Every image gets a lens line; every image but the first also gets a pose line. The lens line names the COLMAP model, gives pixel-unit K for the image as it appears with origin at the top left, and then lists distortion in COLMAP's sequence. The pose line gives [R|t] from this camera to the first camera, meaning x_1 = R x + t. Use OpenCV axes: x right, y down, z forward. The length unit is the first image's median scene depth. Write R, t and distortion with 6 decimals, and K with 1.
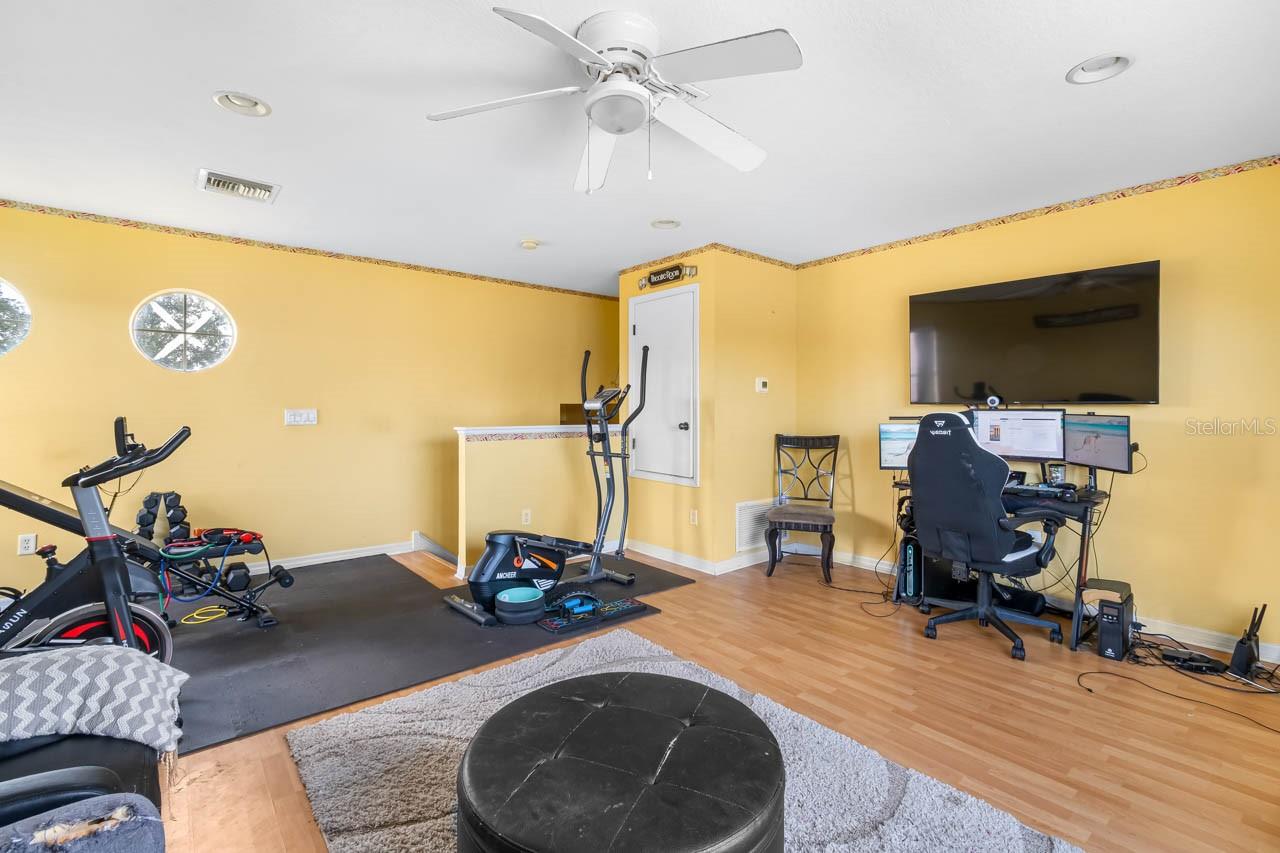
lens RADIAL K [[570.1, 0, 640.0], [0, 570.1, 426.5], [0, 0, 1]] dist [-0.001537, 0.000132]
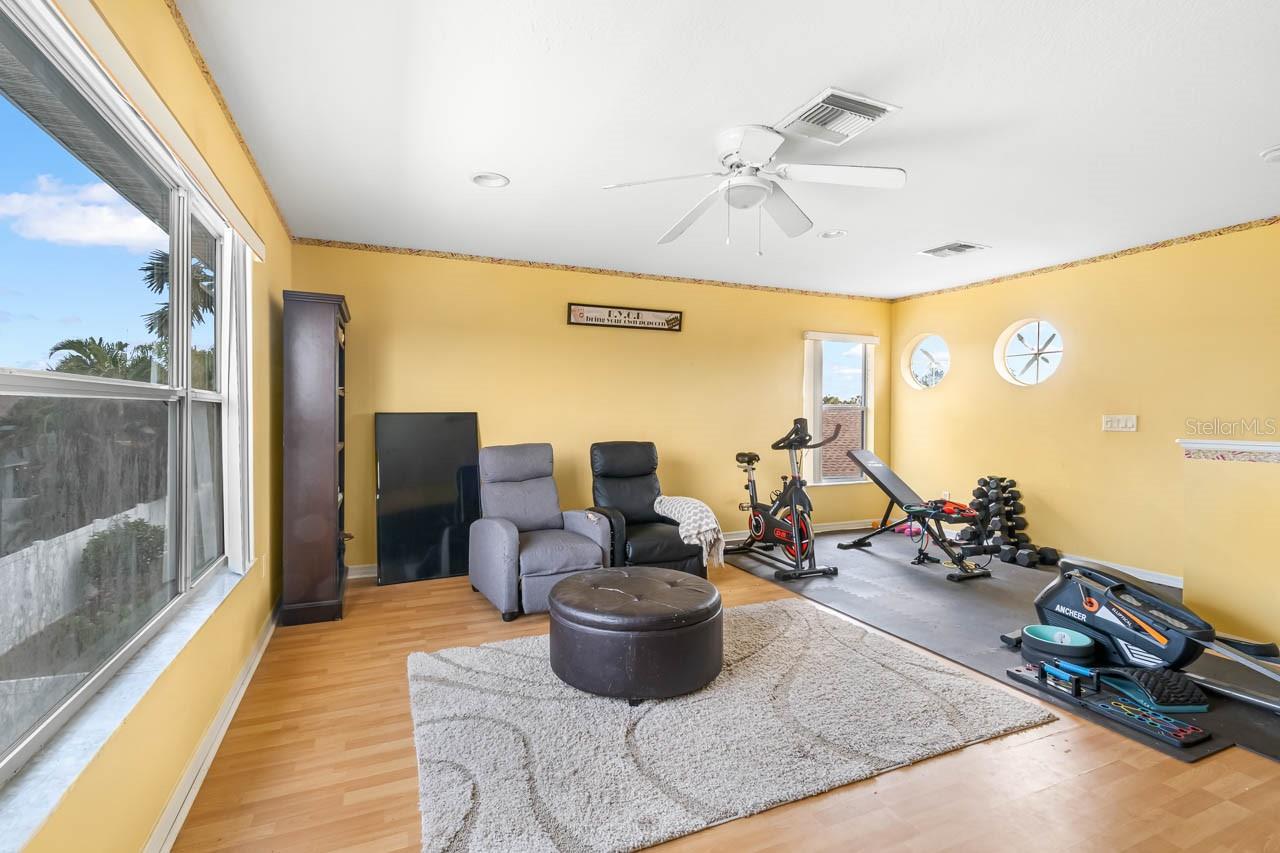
lens RADIAL K [[570.1, 0, 640.0], [0, 570.1, 426.5], [0, 0, 1]] dist [-0.001537, 0.000132]
pose [[-0.256974, 0.019914, -0.966213, 0.761712], [-0.032183, 0.999057, 0.029151, -0.017674], [0.965882, 0.038586, -0.256091, 0.614243]]
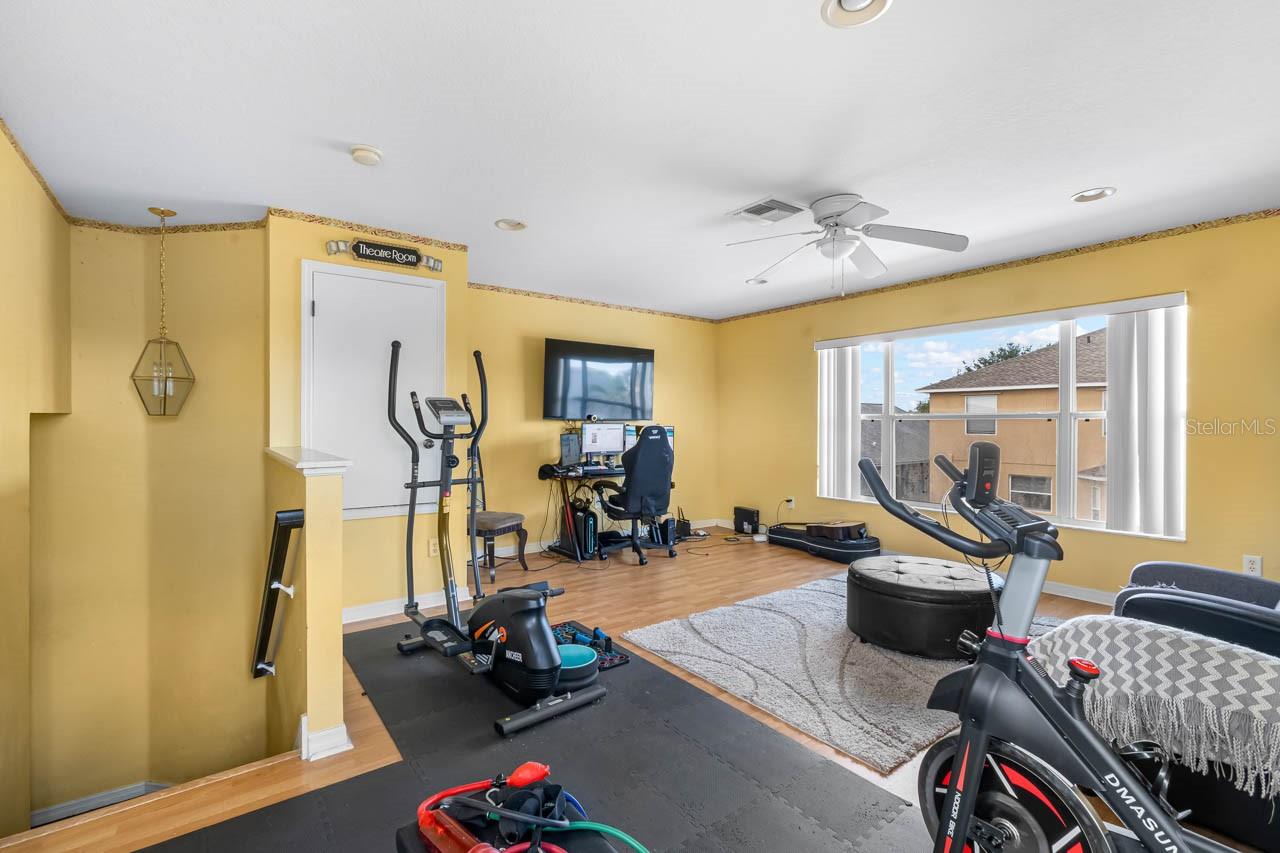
lens RADIAL K [[570.1, 0, 640.0], [0, 570.1, 426.5], [0, 0, 1]] dist [-0.001537, 0.000132]
pose [[0.042172, -0.014509, 0.999005, -0.954714], [0.022276, 0.999660, 0.013578, -0.037087], [-0.998862, 0.021682, 0.042480, 0.811168]]
